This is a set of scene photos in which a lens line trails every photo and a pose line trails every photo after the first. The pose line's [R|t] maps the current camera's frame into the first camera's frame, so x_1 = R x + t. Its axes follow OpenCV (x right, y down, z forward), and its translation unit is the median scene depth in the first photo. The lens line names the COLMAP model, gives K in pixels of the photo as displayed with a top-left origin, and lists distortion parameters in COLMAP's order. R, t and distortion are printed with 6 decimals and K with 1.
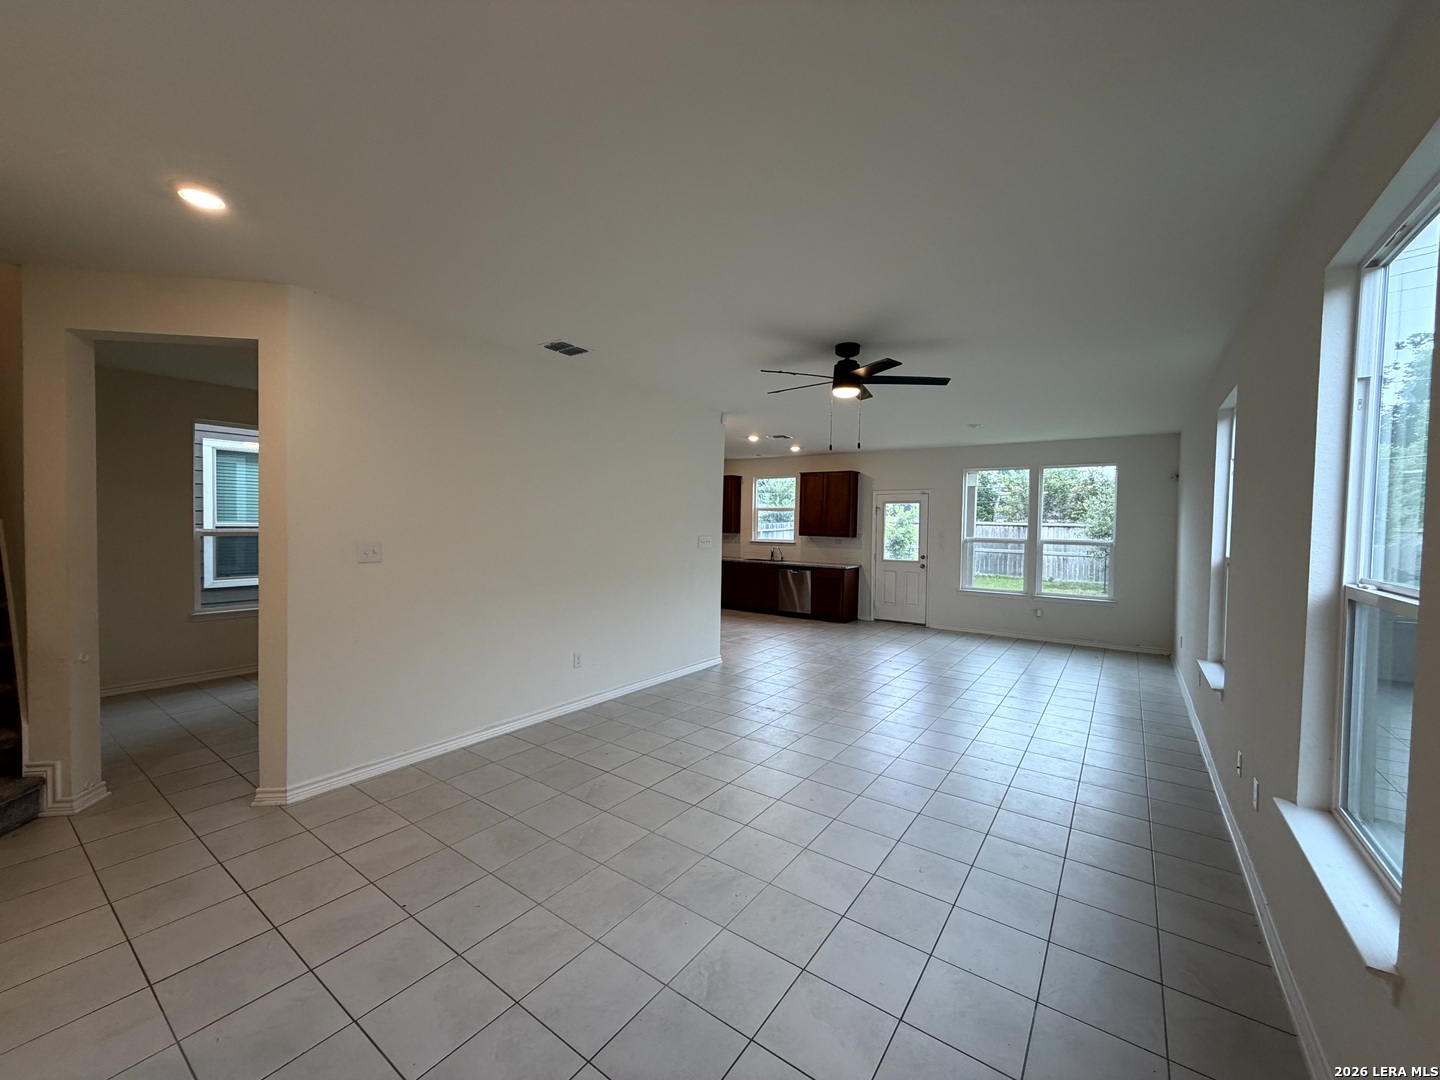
lens RADIAL K [[574.9, 0, 715.1], [0, 574.9, 538.1], [0, 0, 1]] dist [0.000470, 0.000473]
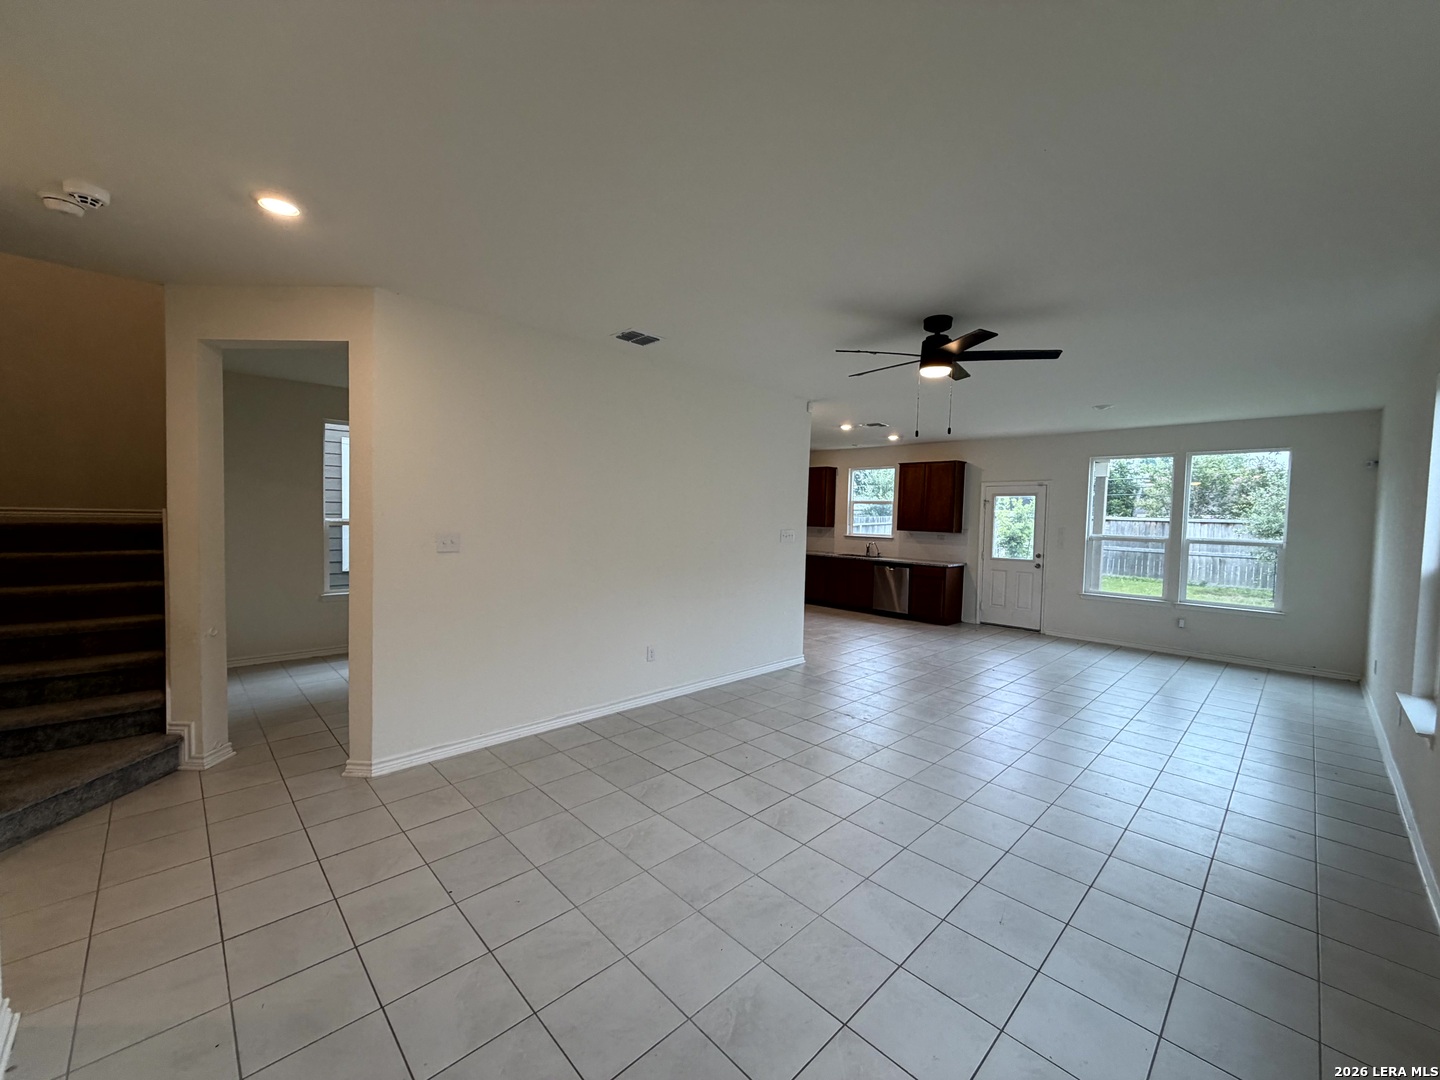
lens RADIAL K [[574.9, 0, 715.6], [0, 574.9, 538.9], [0, 0, 1]] dist [0.000470, 0.000473]
pose [[0.983928, 0.014186, -0.178001, 0.044140], [-0.011754, 0.999823, 0.014710, -0.001890], [0.178178, -0.012381, 0.983920, 0.044893]]
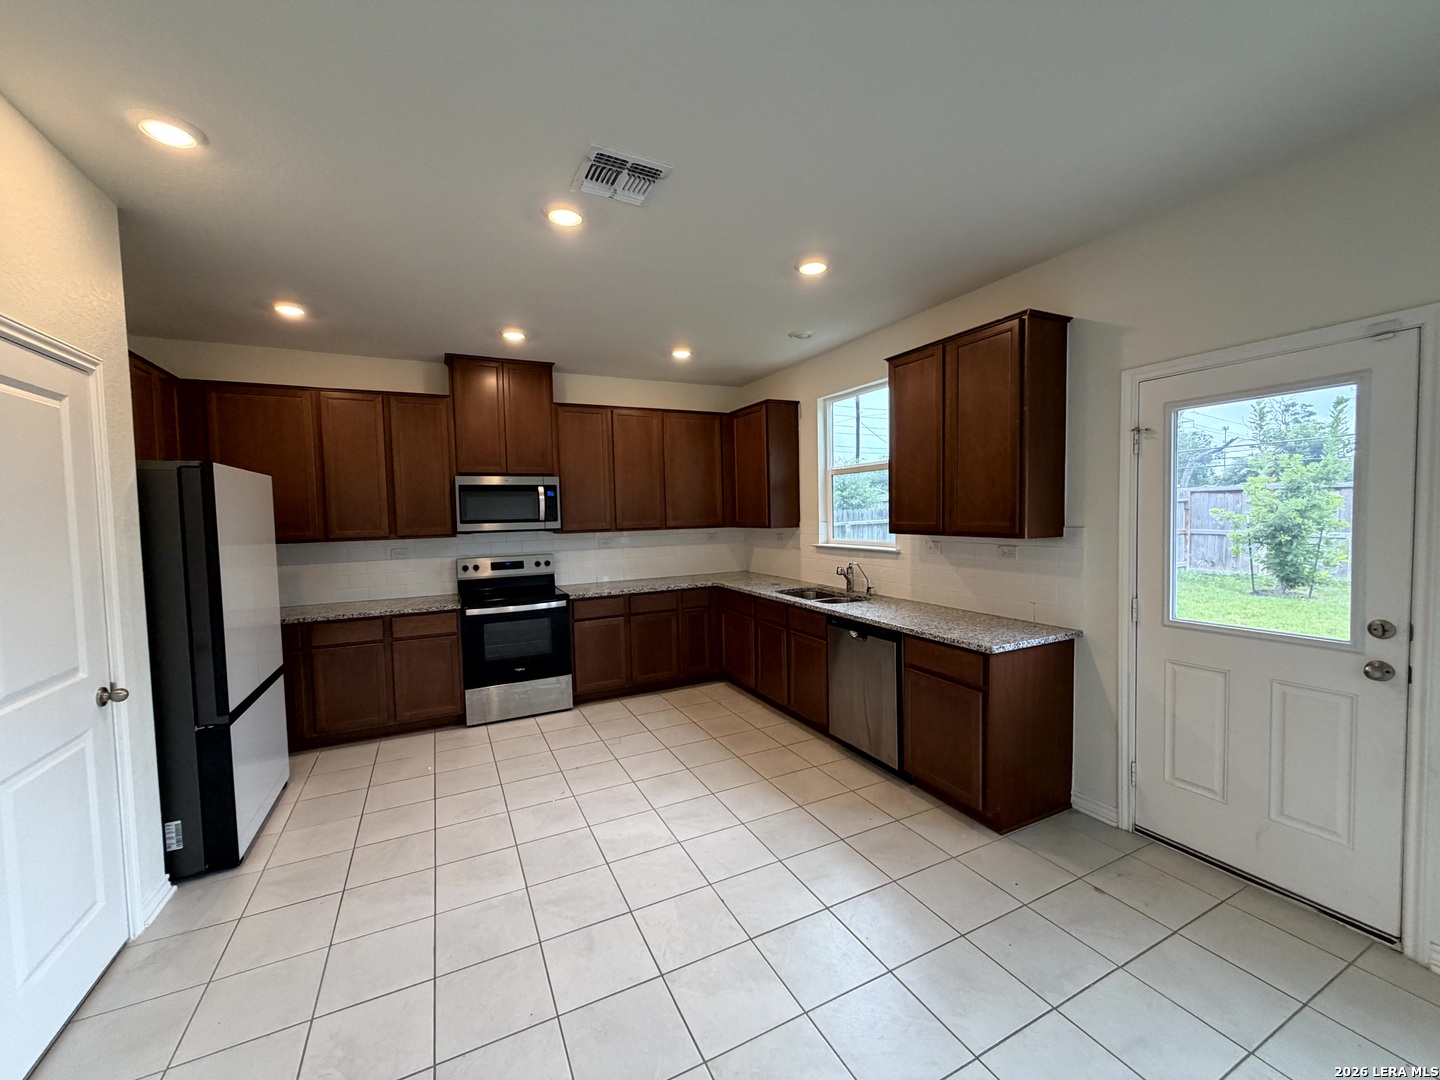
lens RADIAL K [[574.9, 0, 719.7], [0, 574.9, 541.1], [0, 0, 1]] dist [0.000470, 0.000473]
pose [[0.884748, -0.013562, -0.465872, 0.448945], [0.026709, 0.999409, 0.021631, -0.021591], [0.465304, -0.031581, 0.884587, 1.283874]]
